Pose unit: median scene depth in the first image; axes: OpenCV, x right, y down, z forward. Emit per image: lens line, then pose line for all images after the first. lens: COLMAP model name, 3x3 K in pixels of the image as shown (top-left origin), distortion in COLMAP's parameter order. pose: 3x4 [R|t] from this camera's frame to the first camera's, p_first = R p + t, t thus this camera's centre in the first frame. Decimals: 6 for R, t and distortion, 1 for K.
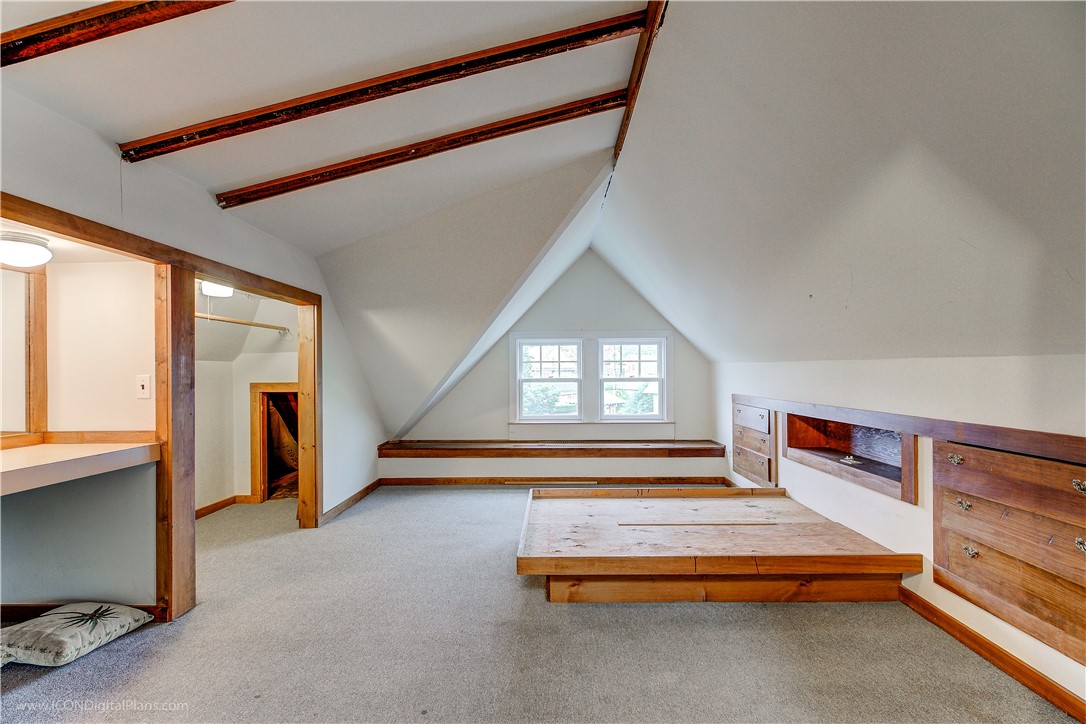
lens RADIAL K [[507.0, 0, 551.7], [0, 507.0, 366.3], [0, 0, 1]] dist [0.001034, 0.000498]
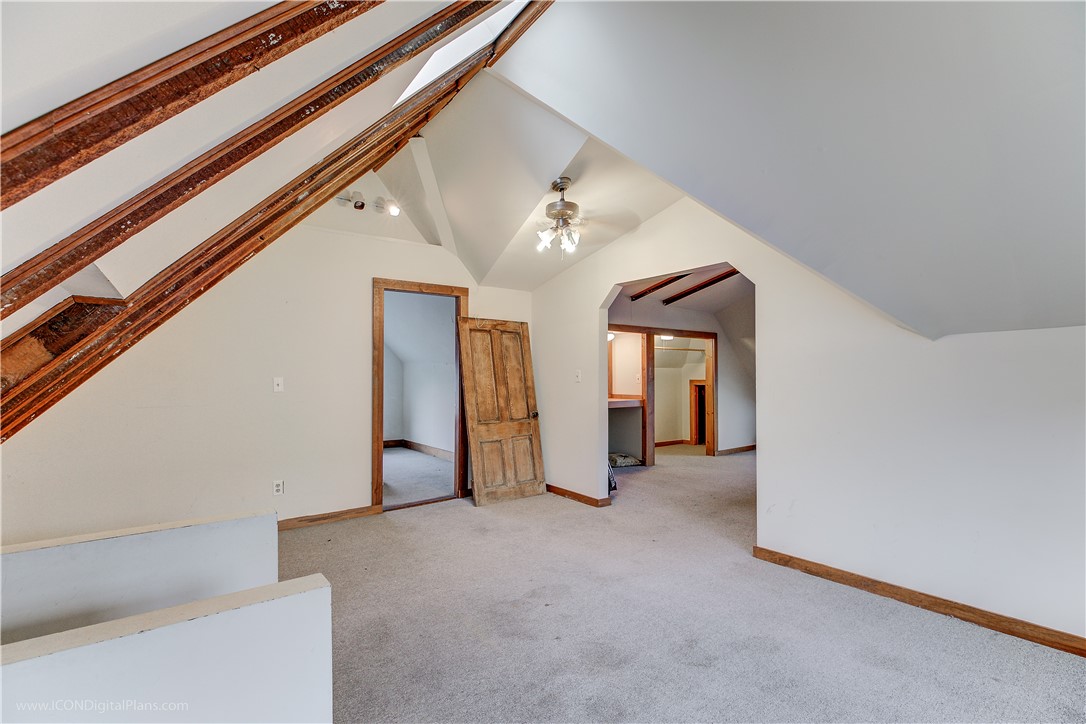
lens RADIAL K [[507.0, 0, 545.3], [0, 507.0, 365.7], [0, 0, 1]] dist [0.001034, 0.000498]
pose [[0.621795, -0.003267, -0.783173, 0.886936], [-0.001027, 0.999987, -0.004986, -0.013849], [0.783179, 0.003905, 0.621784, -0.945225]]
